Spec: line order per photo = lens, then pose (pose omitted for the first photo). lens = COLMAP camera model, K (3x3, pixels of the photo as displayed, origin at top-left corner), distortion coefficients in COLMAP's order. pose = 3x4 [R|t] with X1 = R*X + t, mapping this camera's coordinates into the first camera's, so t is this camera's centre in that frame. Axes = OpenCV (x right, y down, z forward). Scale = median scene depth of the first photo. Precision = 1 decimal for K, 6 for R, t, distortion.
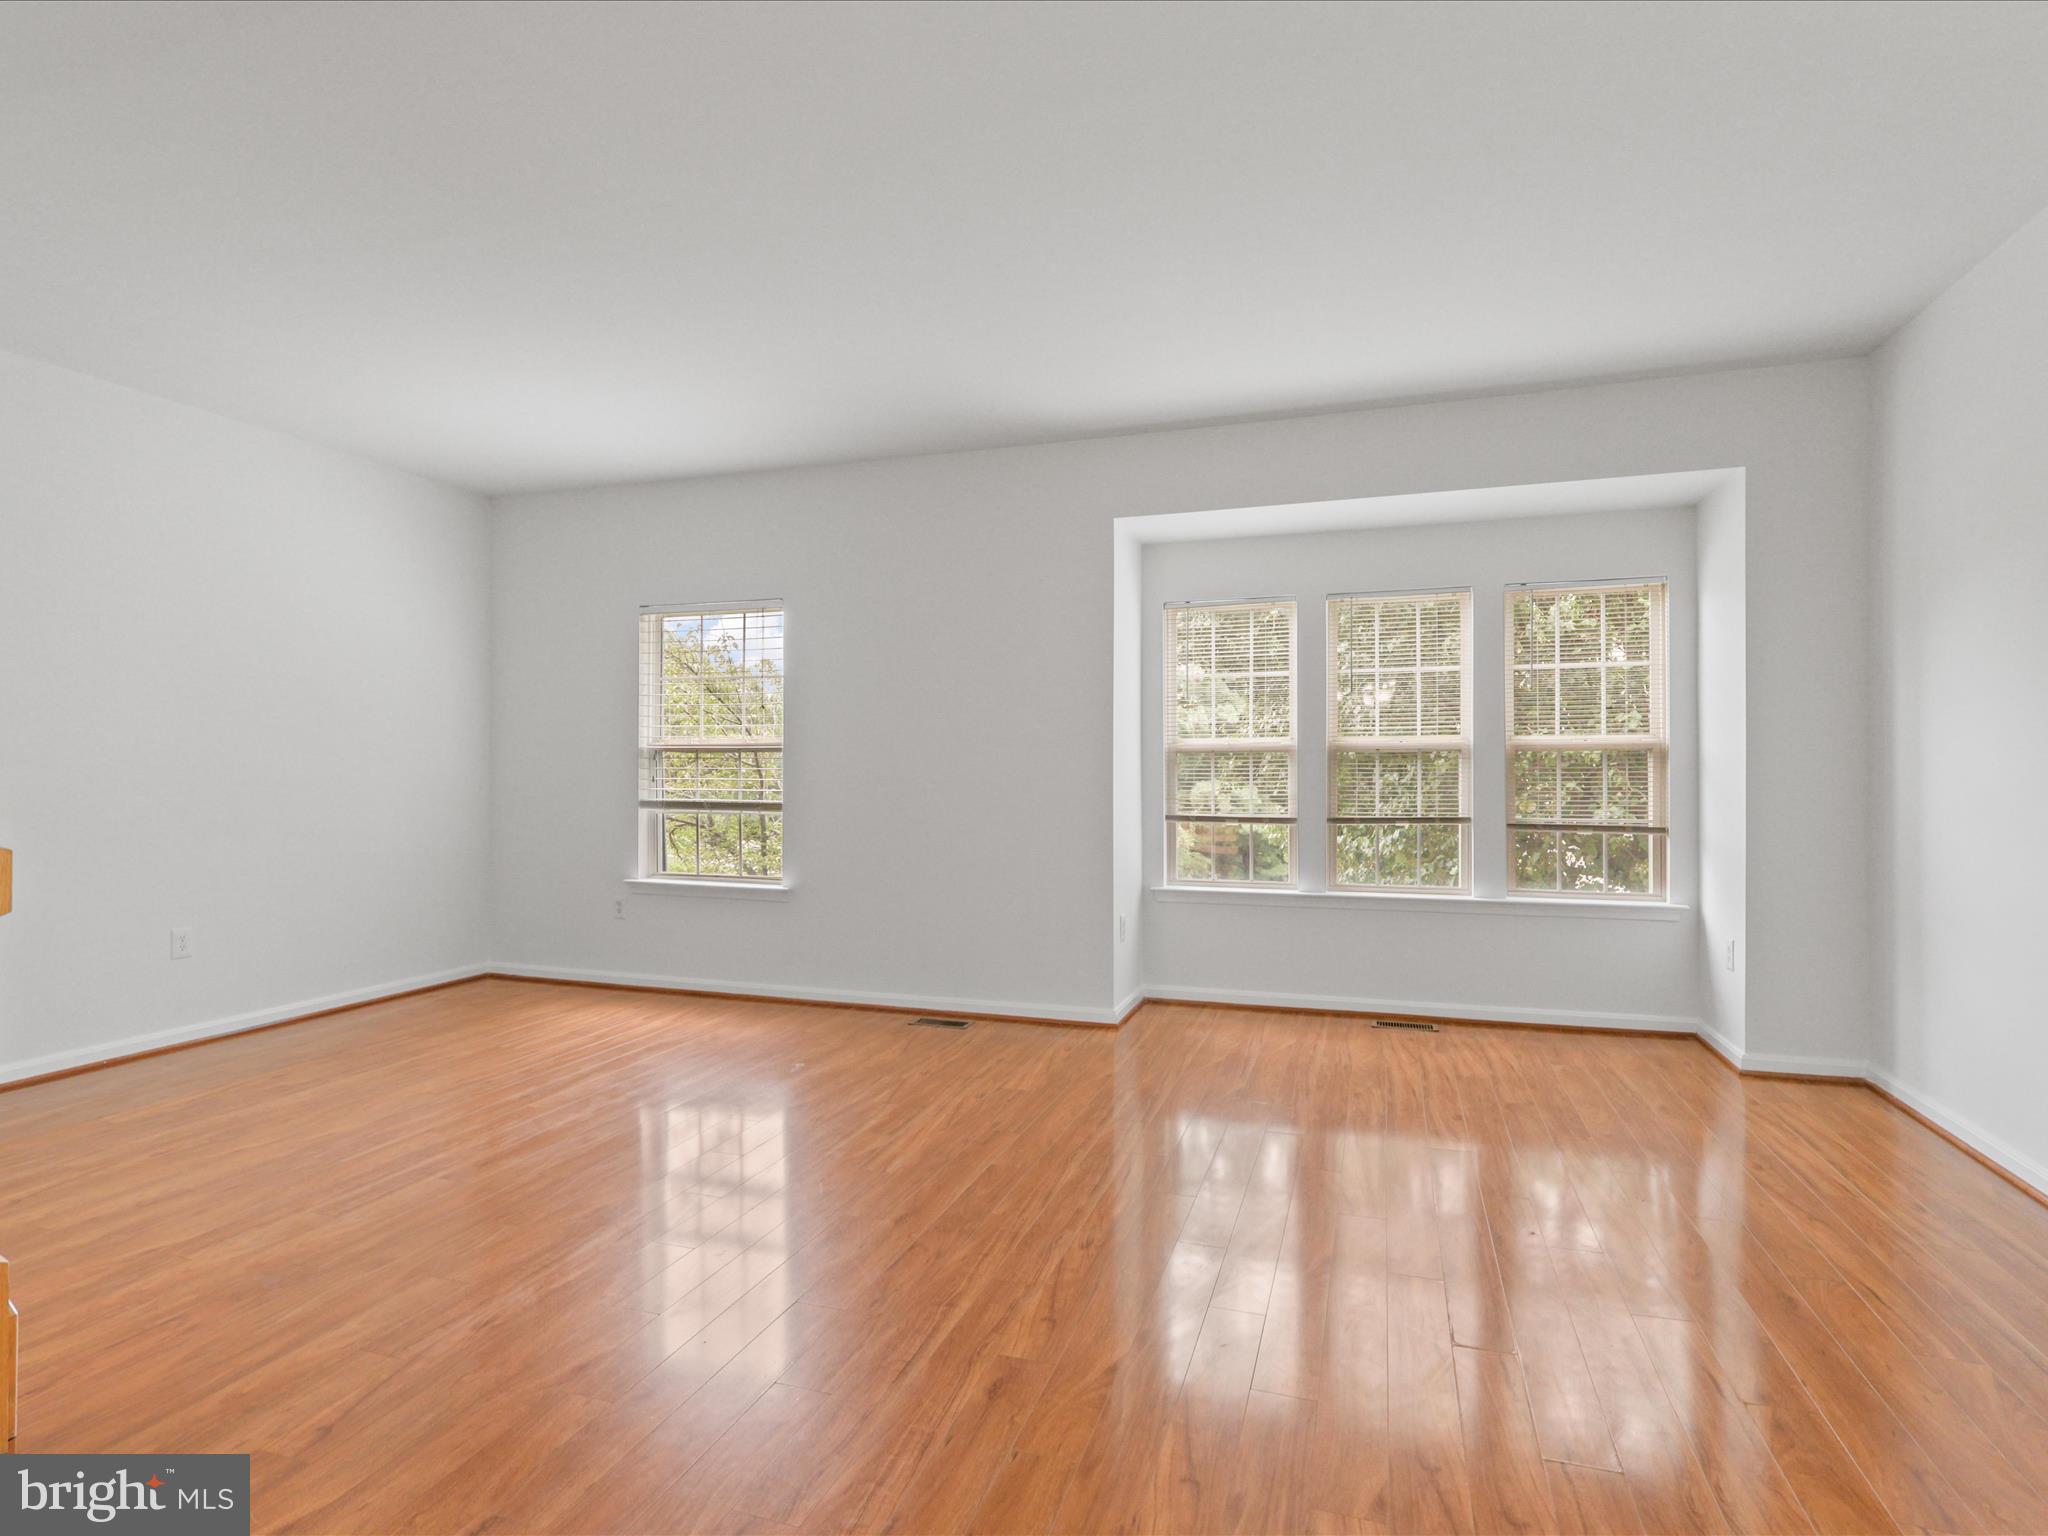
lens RADIAL K [[1077.5, 0, 1017.6], [0, 1077.5, 767.1], [0, 0, 1]] dist [-0.000732, 0.002044]
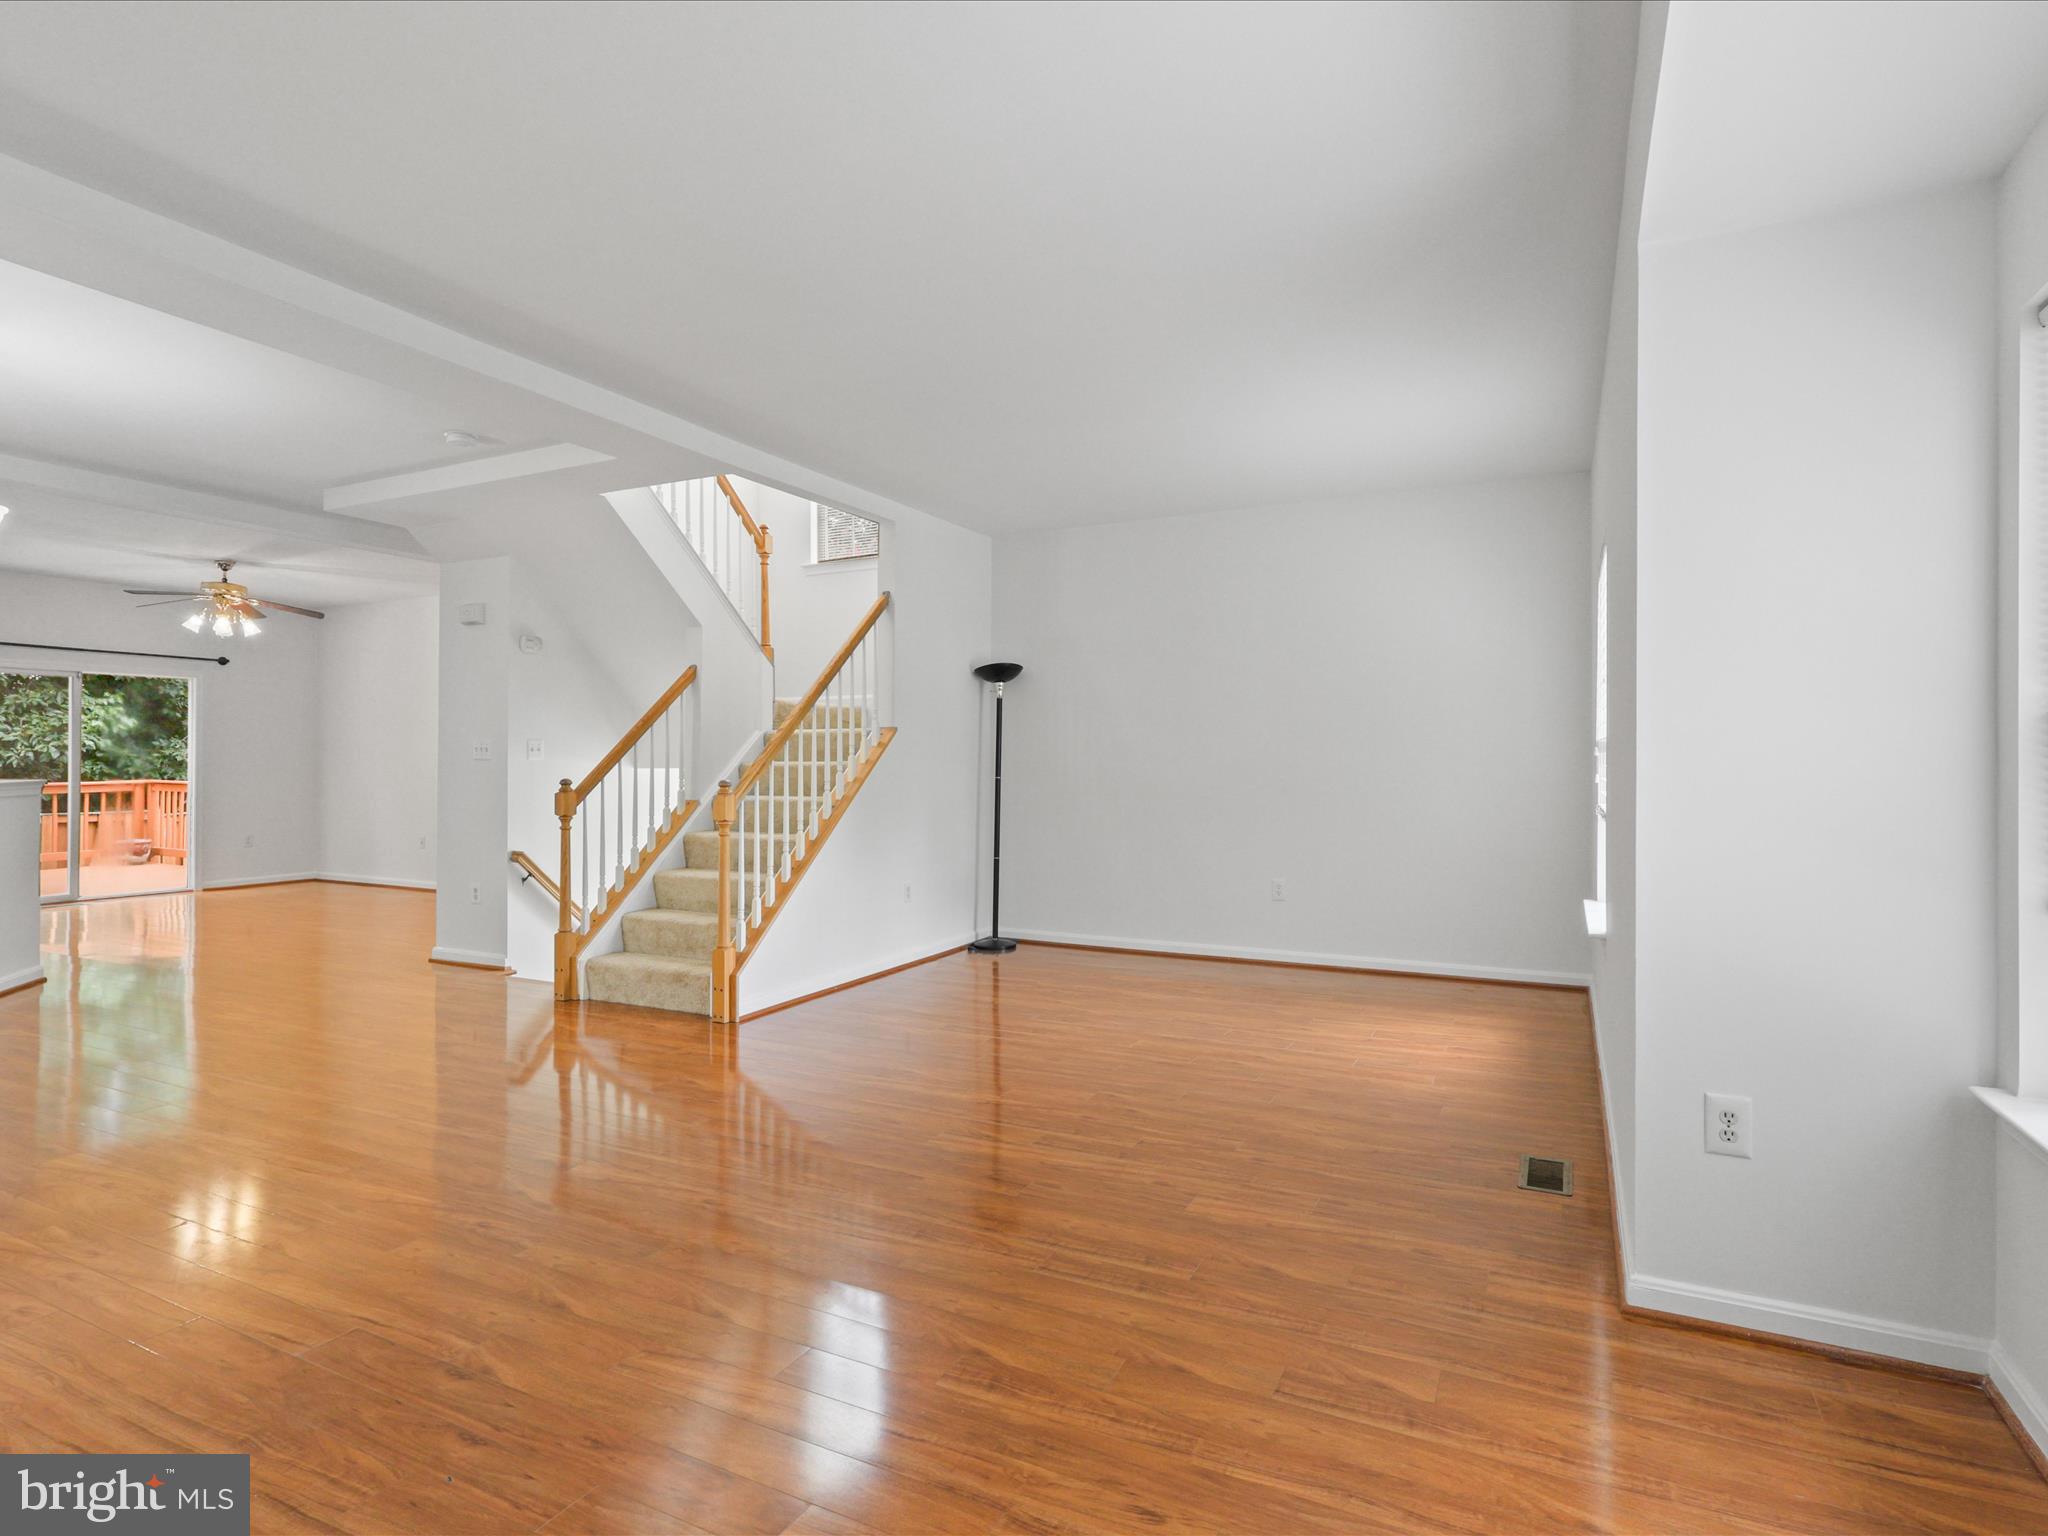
lens RADIAL K [[1077.5, 0, 1021.4], [0, 1077.5, 757.0], [0, 0, 1]] dist [-0.000732, 0.002044]
pose [[-0.133582, -0.007828, -0.991007, 0.149534], [-0.004658, 0.999963, -0.007271, 0.000863], [0.991027, 0.003645, -0.133613, 0.199707]]
